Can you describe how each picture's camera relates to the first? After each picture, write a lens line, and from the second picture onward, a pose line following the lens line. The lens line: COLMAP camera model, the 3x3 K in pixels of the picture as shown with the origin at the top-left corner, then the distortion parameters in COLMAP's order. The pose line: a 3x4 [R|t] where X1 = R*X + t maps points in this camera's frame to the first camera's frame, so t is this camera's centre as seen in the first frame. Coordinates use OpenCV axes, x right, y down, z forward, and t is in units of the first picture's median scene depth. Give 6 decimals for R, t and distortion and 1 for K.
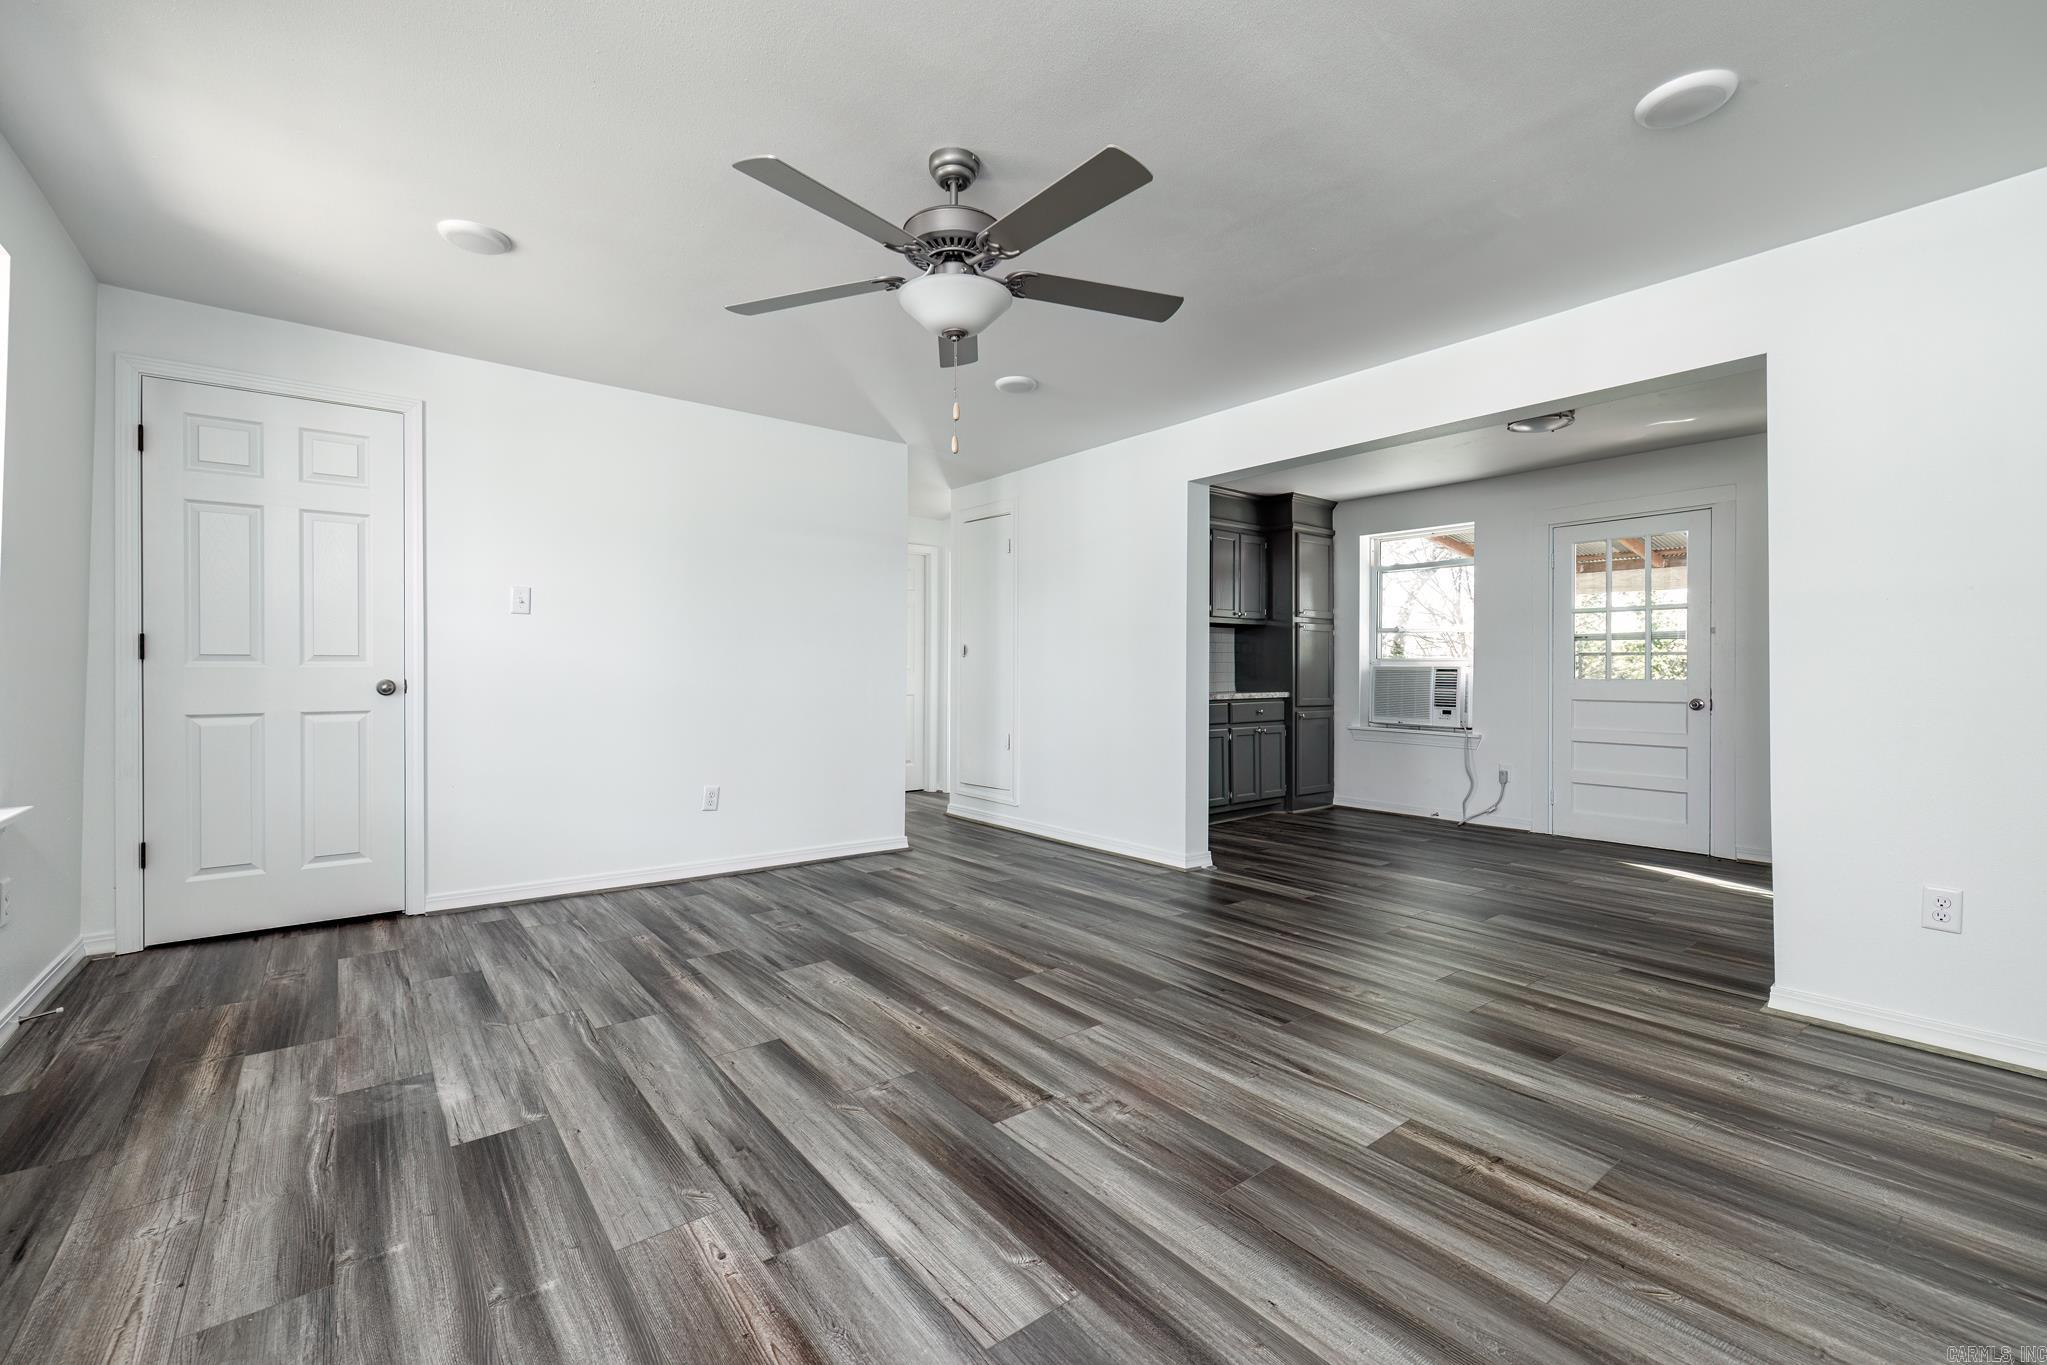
lens RADIAL K [[868.2, 0, 1023.5], [0, 868.2, 682.5], [0, 0, 1]] dist [0.001310, 0.000068]
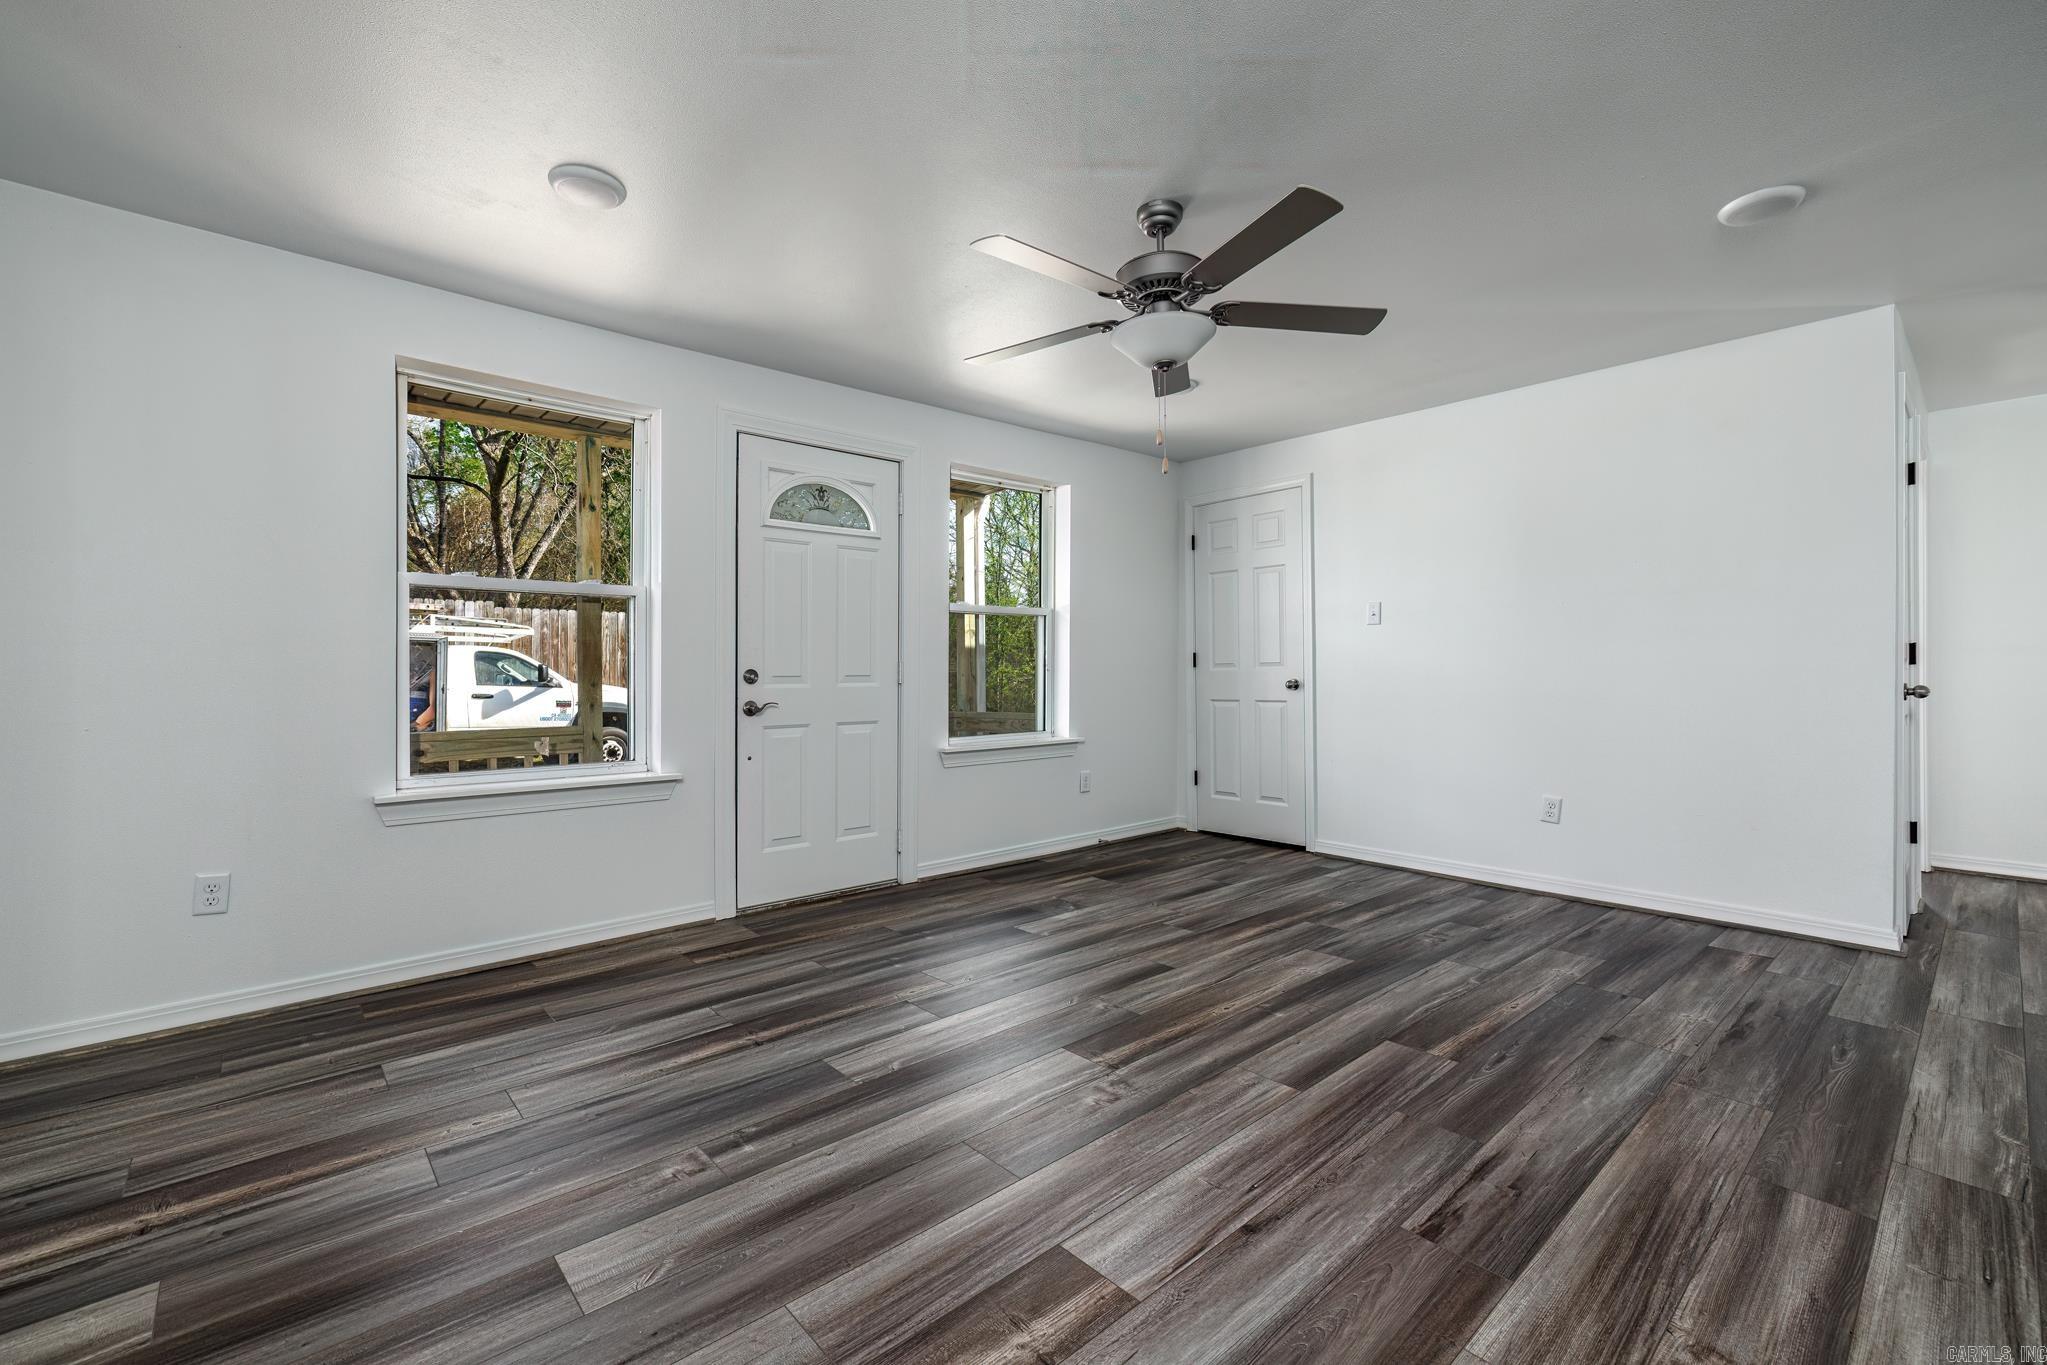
lens RADIAL K [[868.2, 0, 1023.5], [0, 868.2, 682.5], [0, 0, 1]] dist [0.001310, 0.000068]
pose [[0.053507, 0.005171, -0.998554, 0.818164], [-0.005426, 0.999973, 0.004887, -0.002501], [0.998553, 0.005157, 0.053534, 0.619323]]
